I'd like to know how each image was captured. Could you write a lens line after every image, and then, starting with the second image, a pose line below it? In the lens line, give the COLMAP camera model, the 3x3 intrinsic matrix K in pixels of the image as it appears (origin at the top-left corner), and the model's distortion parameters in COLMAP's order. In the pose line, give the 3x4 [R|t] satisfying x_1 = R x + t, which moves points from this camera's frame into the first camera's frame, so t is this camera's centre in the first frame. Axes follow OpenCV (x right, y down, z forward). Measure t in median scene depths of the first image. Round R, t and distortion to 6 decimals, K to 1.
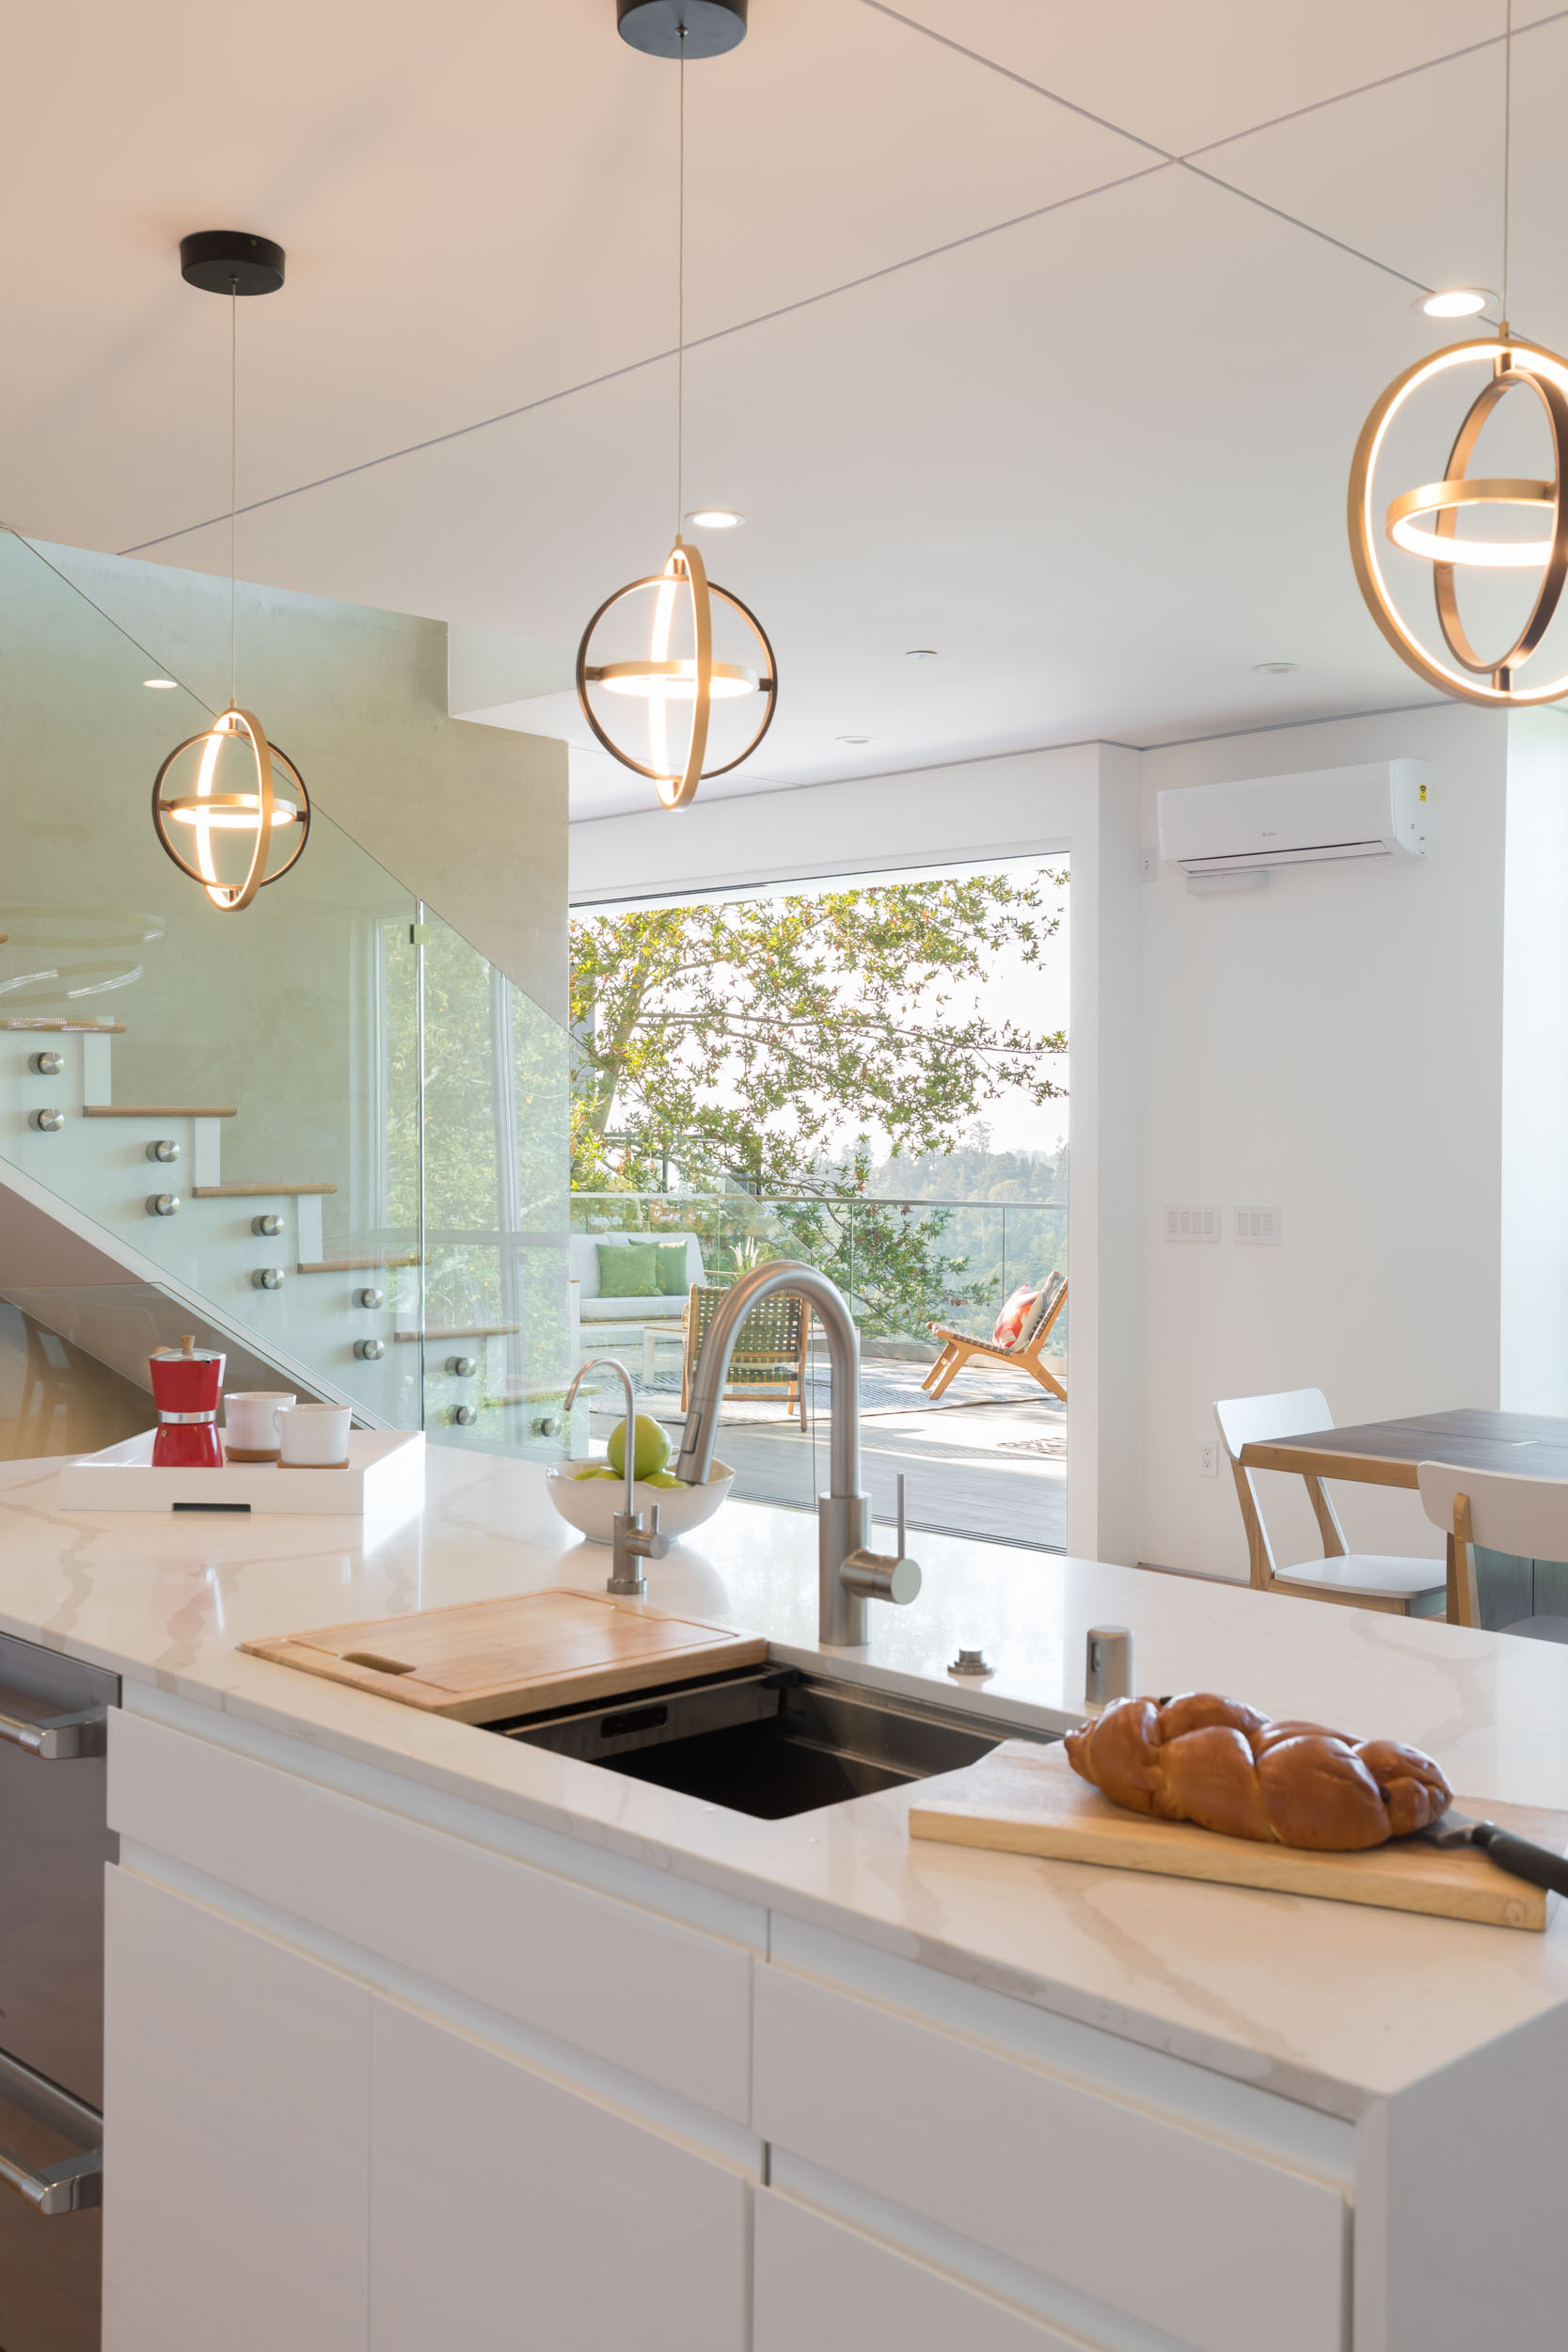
lens RADIAL K [[2264.3, 0, 784.8], [0, 2264.3, 1170.0], [0, 0, 1]] dist [0.000677, 0.000000]
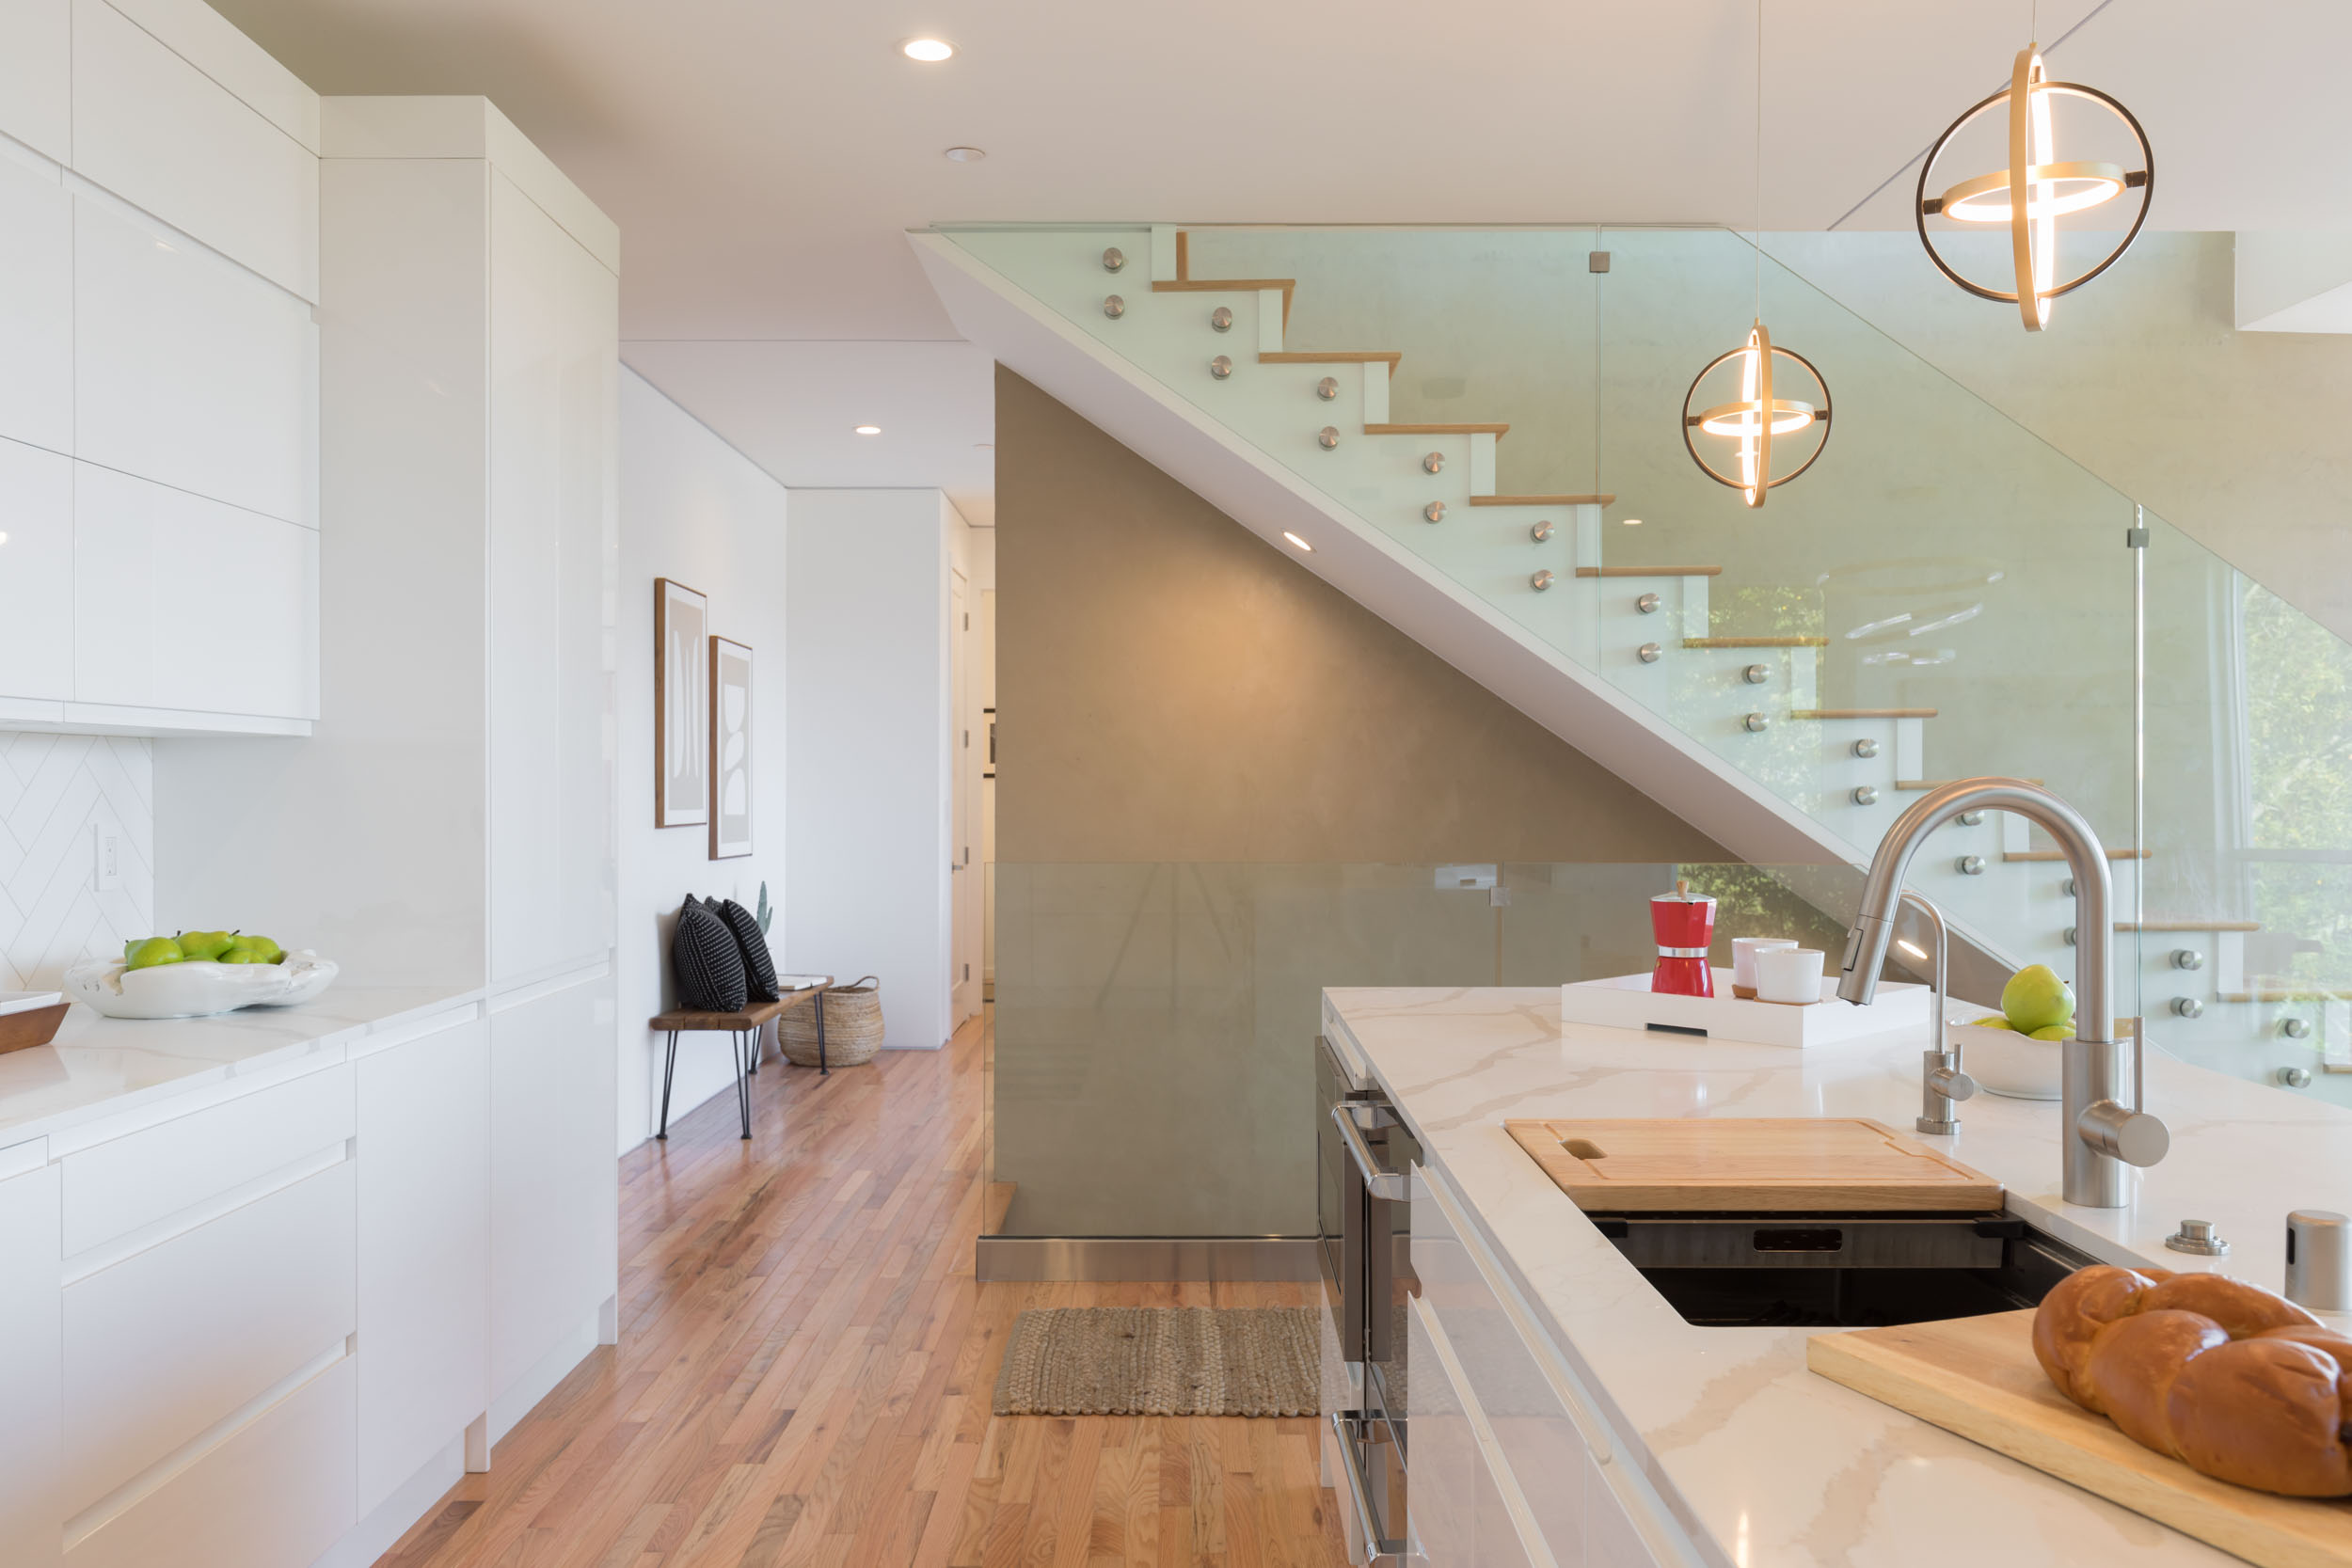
lens RADIAL K [[1859.1, 0, 1172.2], [0, 1859.1, 788.5], [0, 0, 1]] dist [0.007832, -0.008647]
pose [[0.712966, -0.005840, -0.701174, 0.217637], [-0.004256, 0.999911, -0.012655, 0.041679], [0.701185, 0.012007, 0.712878, 0.163340]]
